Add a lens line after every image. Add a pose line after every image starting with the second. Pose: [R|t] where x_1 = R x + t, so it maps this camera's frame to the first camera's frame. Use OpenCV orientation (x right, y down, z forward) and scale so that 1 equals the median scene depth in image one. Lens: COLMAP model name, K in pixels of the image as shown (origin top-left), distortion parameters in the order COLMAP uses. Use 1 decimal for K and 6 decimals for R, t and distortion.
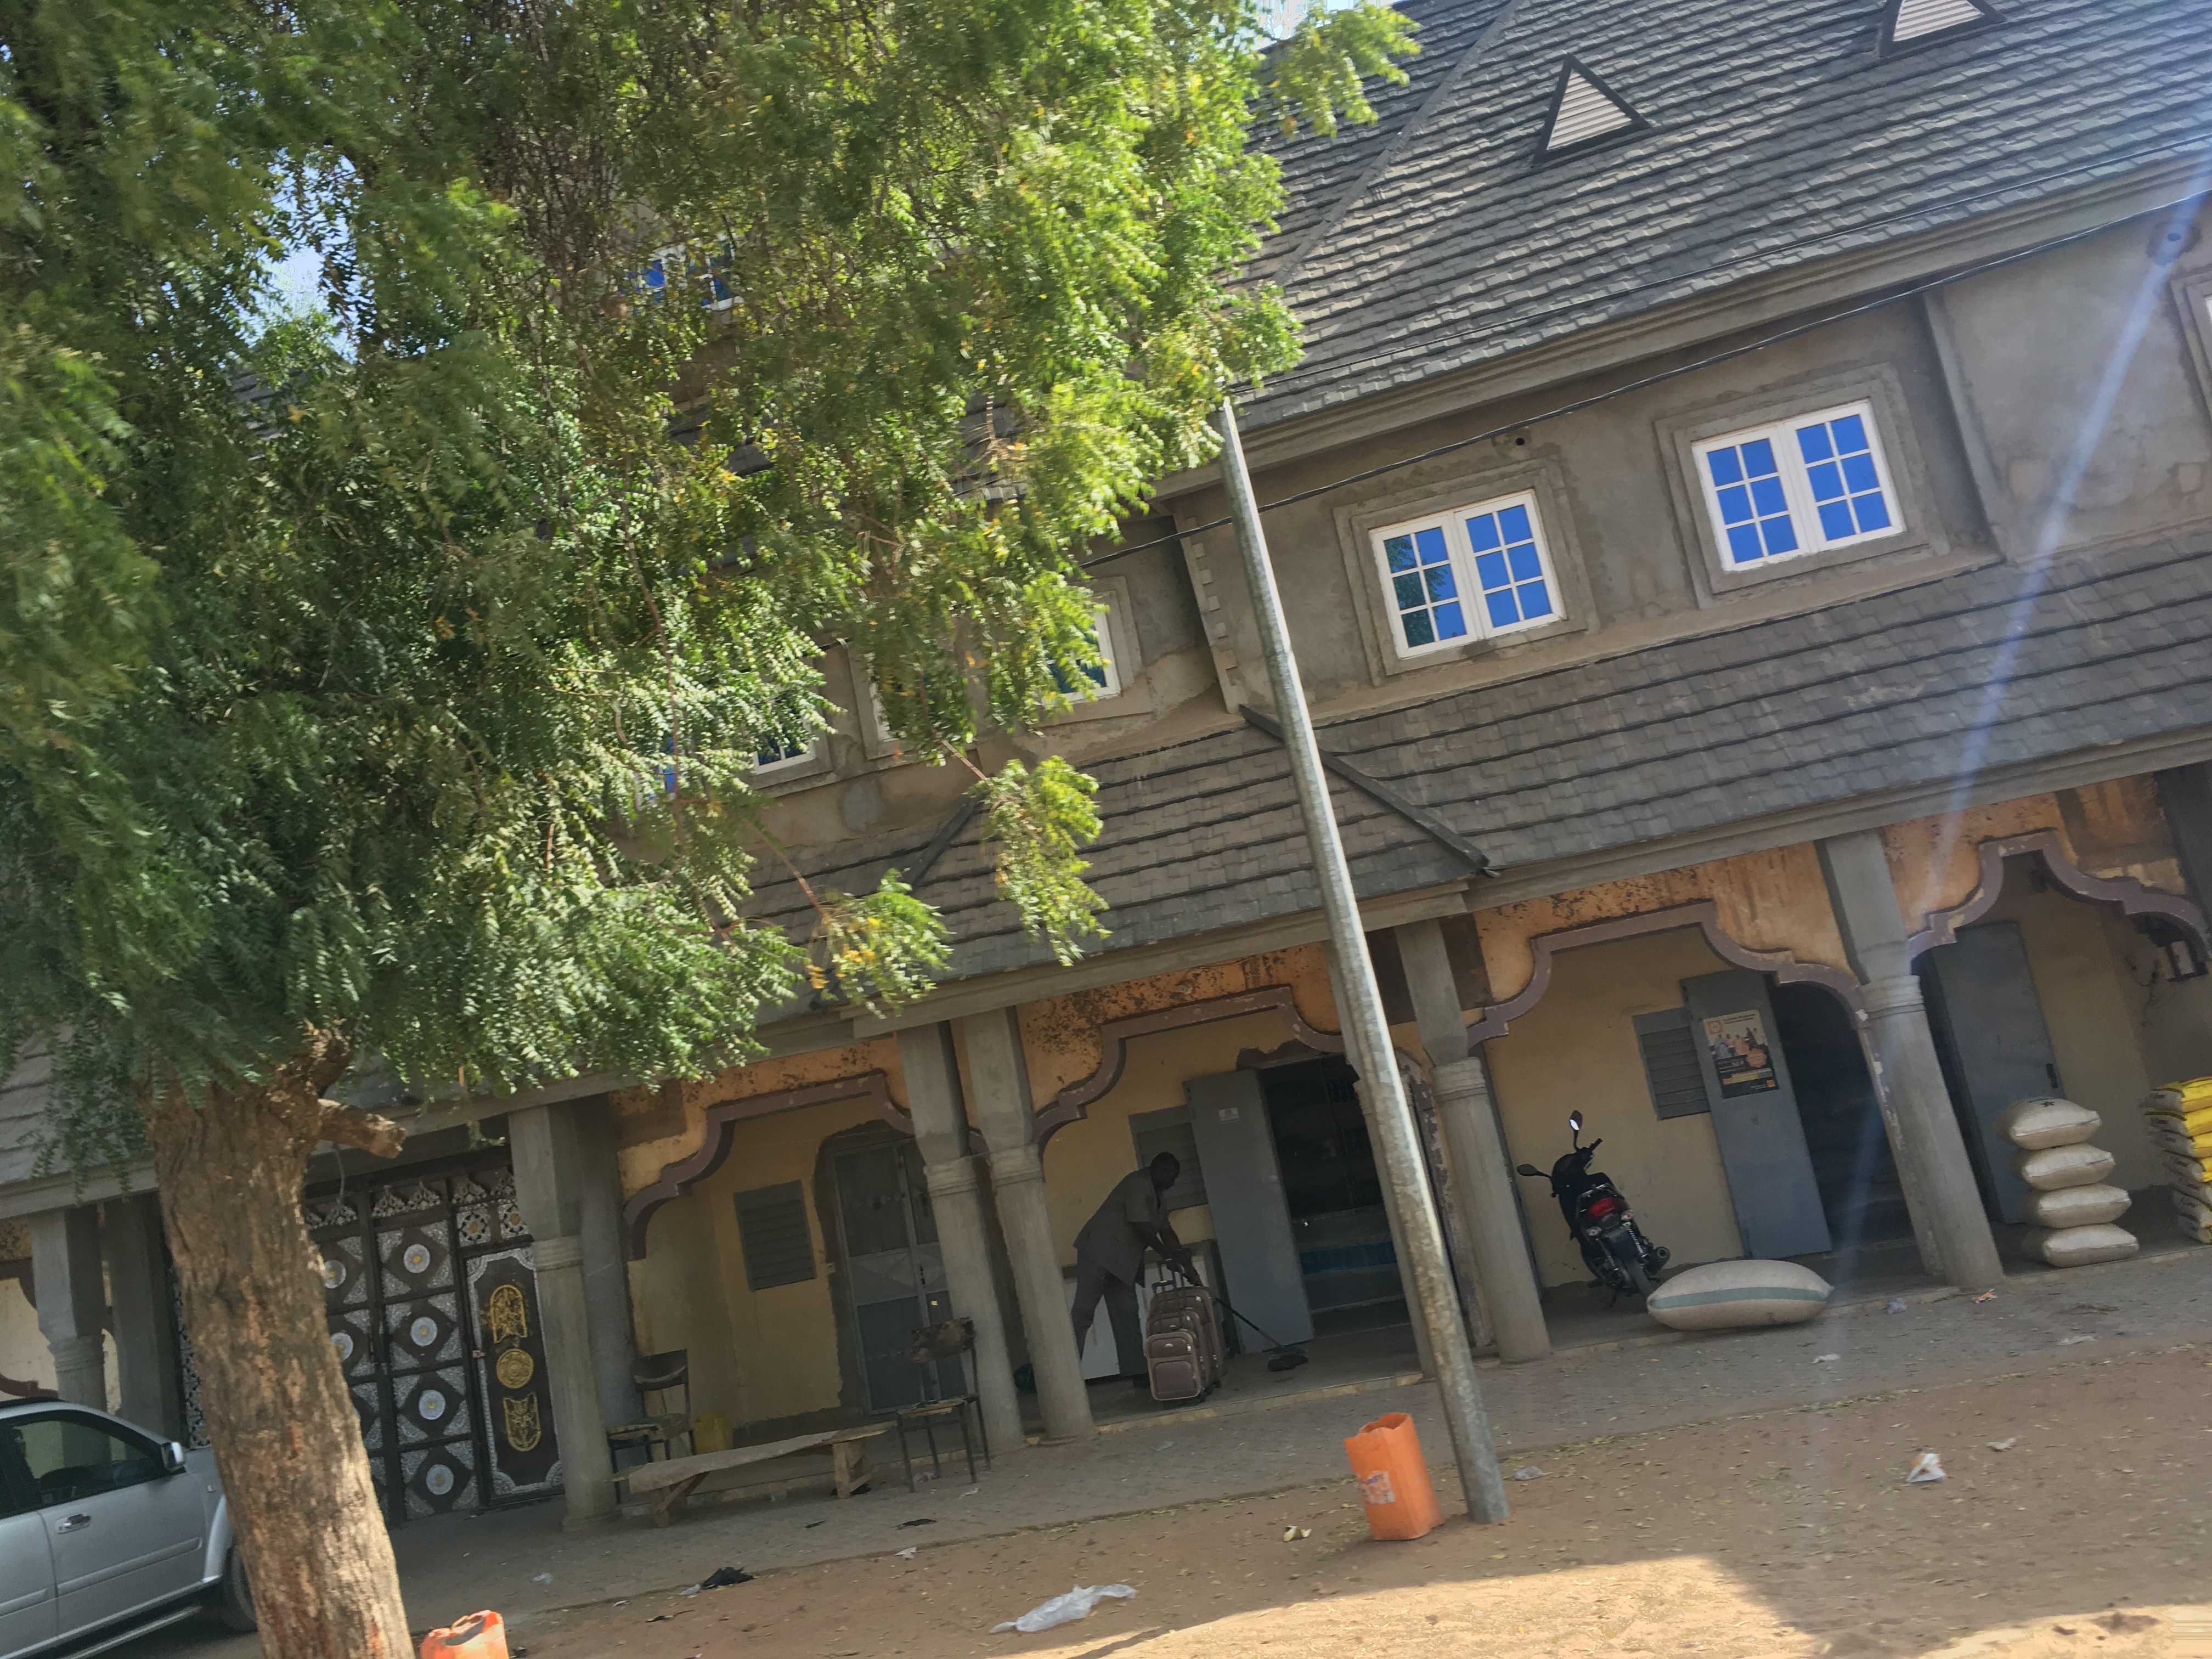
lens RADIAL K [[2057.2, 0, 1106.0], [0, 2057.2, 829.5], [0, 0, 1]] dist [0.001105, -0.000501]
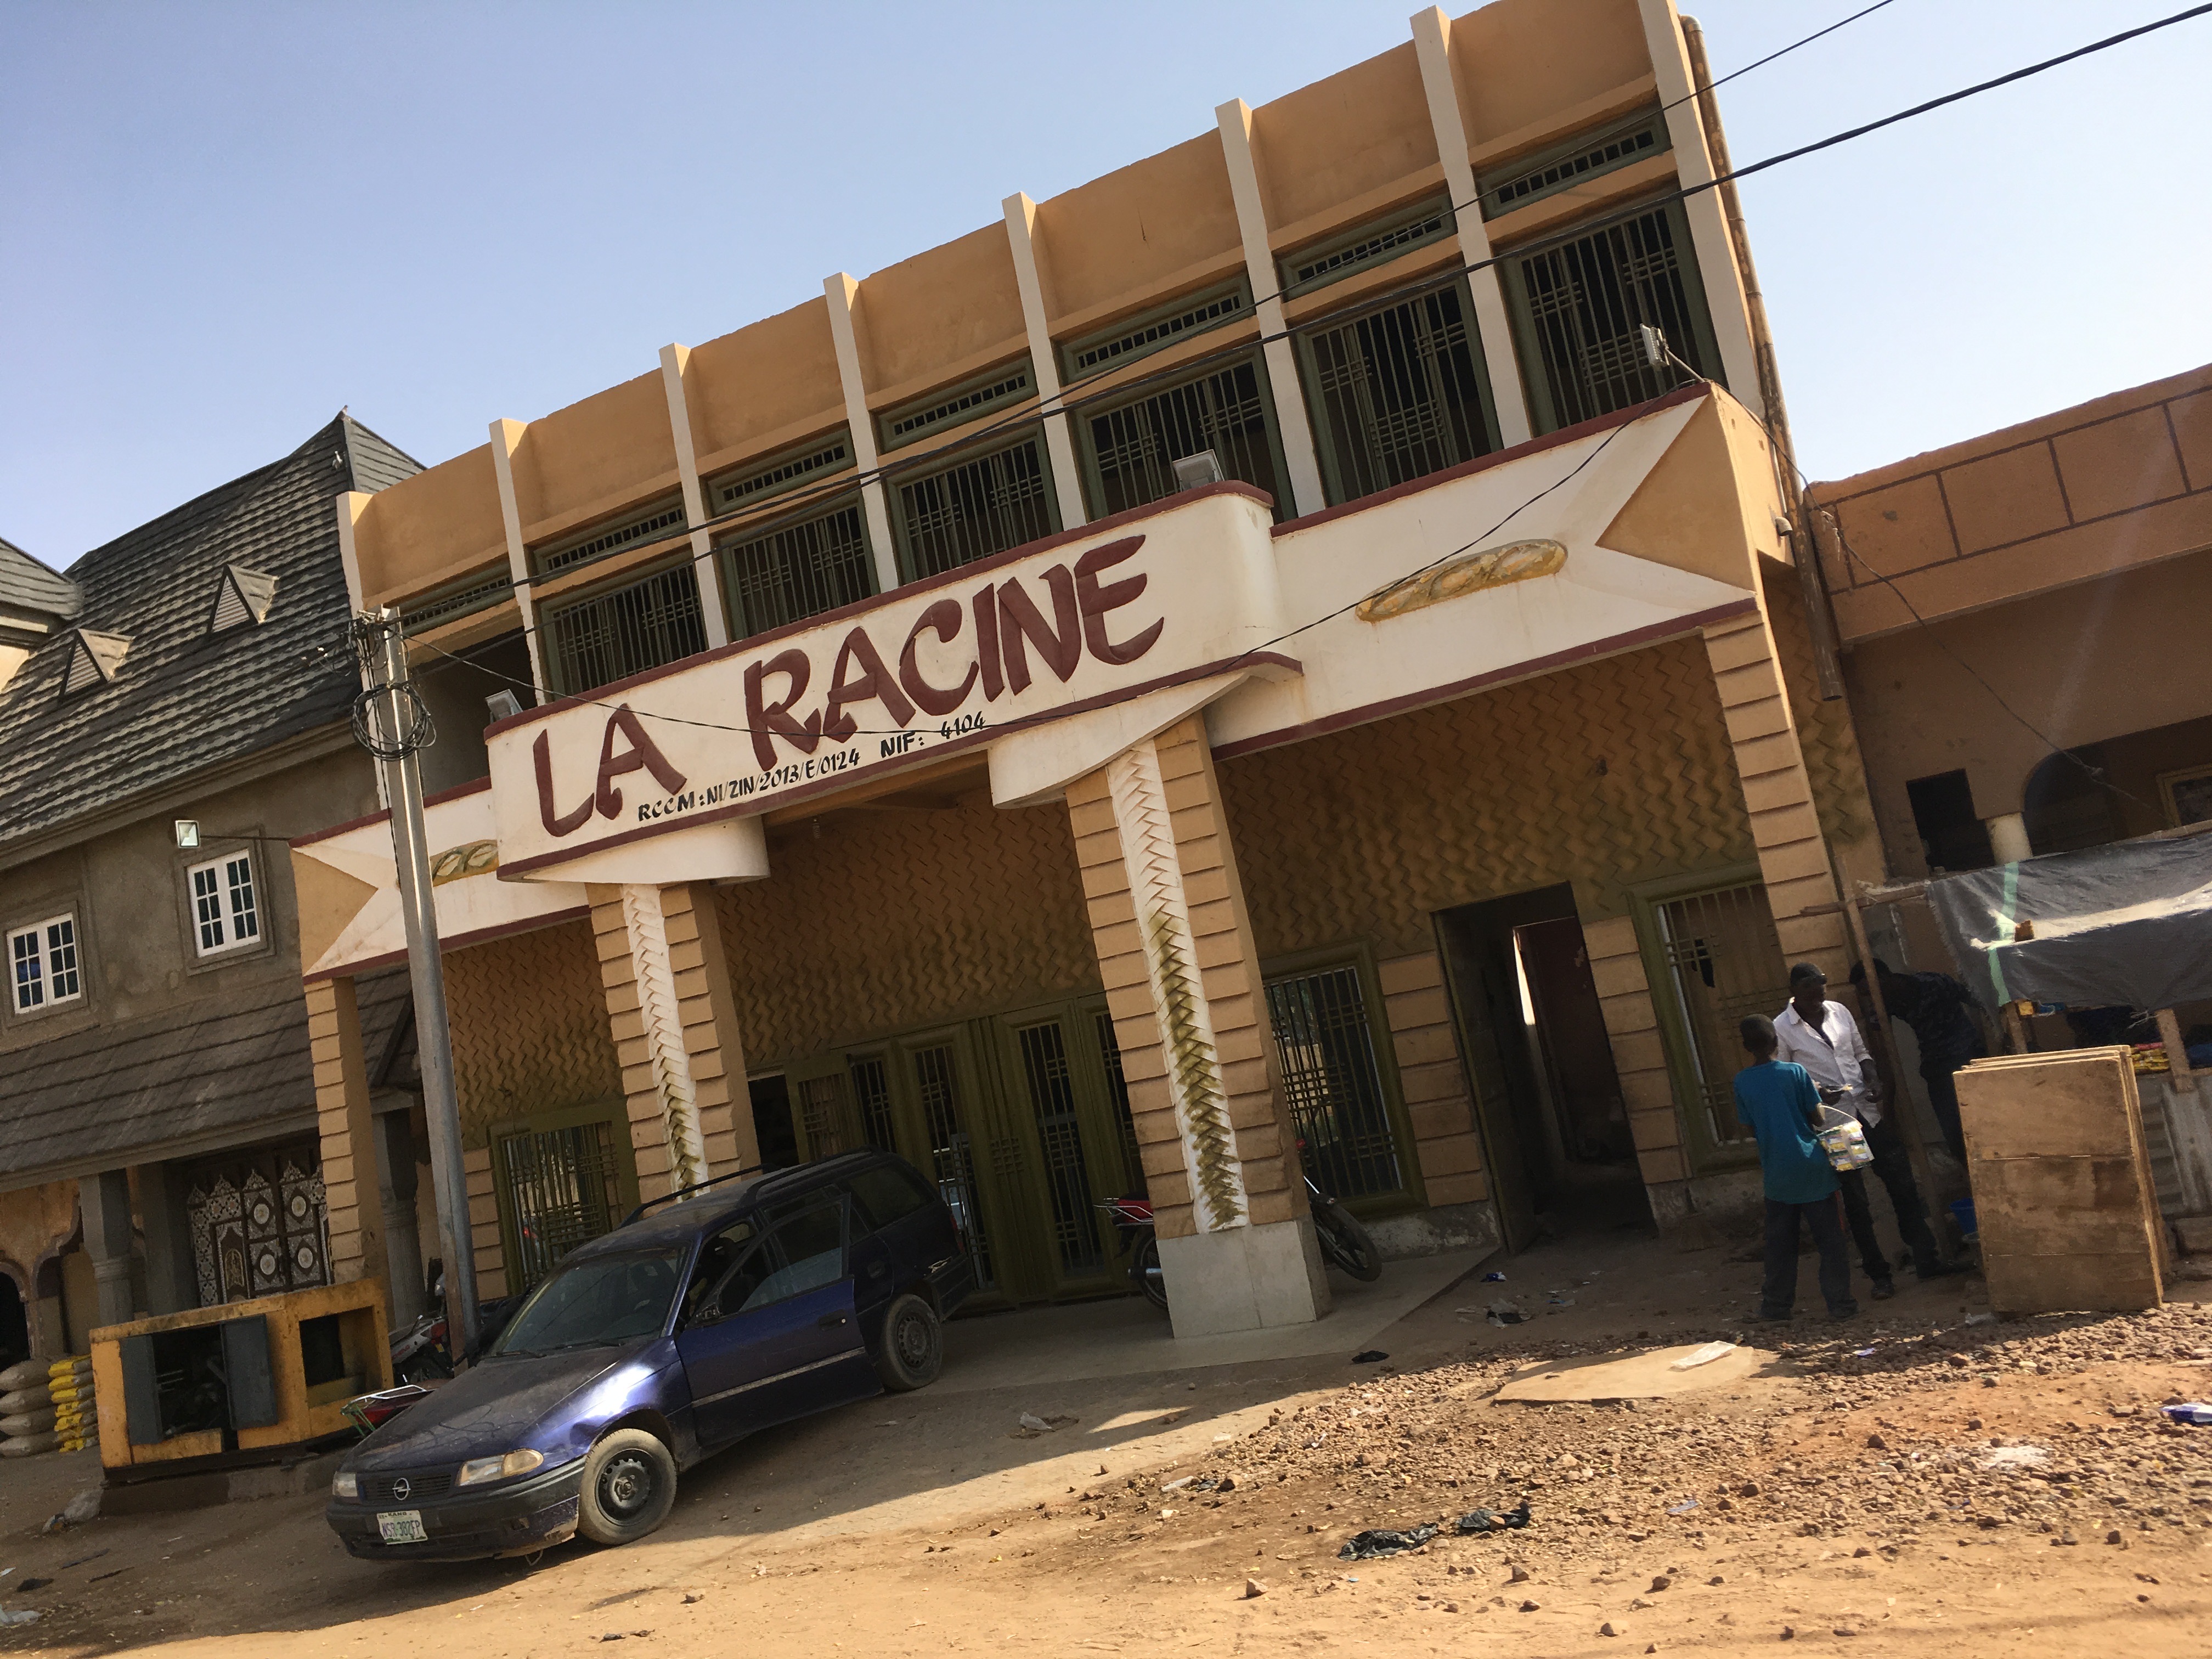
lens RADIAL K [[2057.2, 0, 1106.0], [0, 2057.2, 829.5], [0, 0, 1]] dist [0.001105, -0.000501]
pose [[0.973654, -0.020909, -0.227071, 1.334862], [0.040596, 0.995774, 0.082381, -0.324658], [0.224388, -0.089429, 0.970388, -0.347532]]
